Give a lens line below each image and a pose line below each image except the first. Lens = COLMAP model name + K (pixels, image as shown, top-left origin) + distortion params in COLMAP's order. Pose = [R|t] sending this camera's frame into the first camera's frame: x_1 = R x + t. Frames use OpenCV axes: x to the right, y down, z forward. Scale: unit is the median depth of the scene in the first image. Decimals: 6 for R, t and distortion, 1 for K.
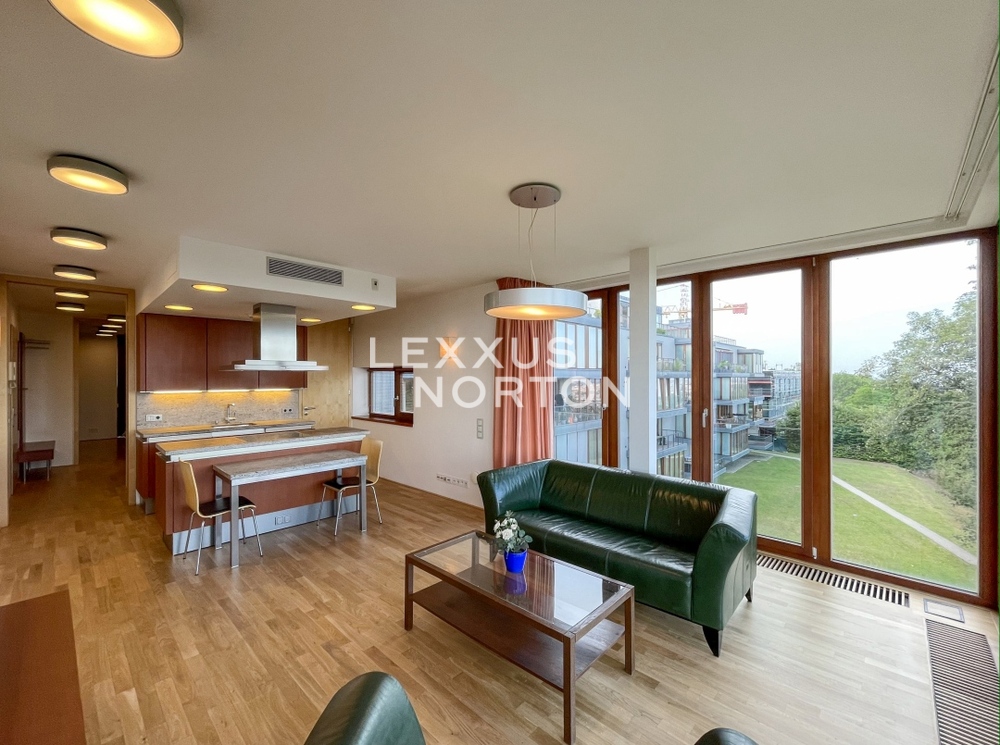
lens RADIAL K [[426.7, 0, 502.5], [0, 426.7, 382.1], [0, 0, 1]] dist [-0.000269, 0.006941]
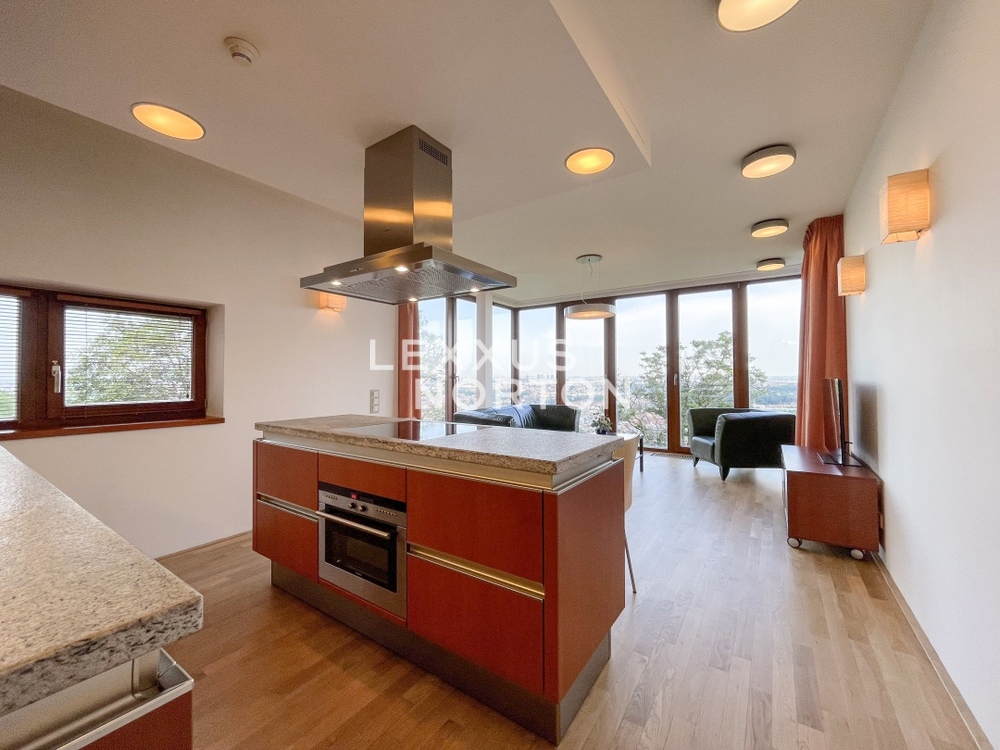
lens RADIAL K [[401.6, 0, 501.4], [0, 401.6, 370.4], [0, 0, 1]] dist [0.000524, 0.000627]
pose [[-0.170104, 0.014163, 0.985324, -0.908976], [0.007372, 0.999887, -0.013100, 0.060370], [-0.985399, 0.005035, -0.170189, 0.906765]]
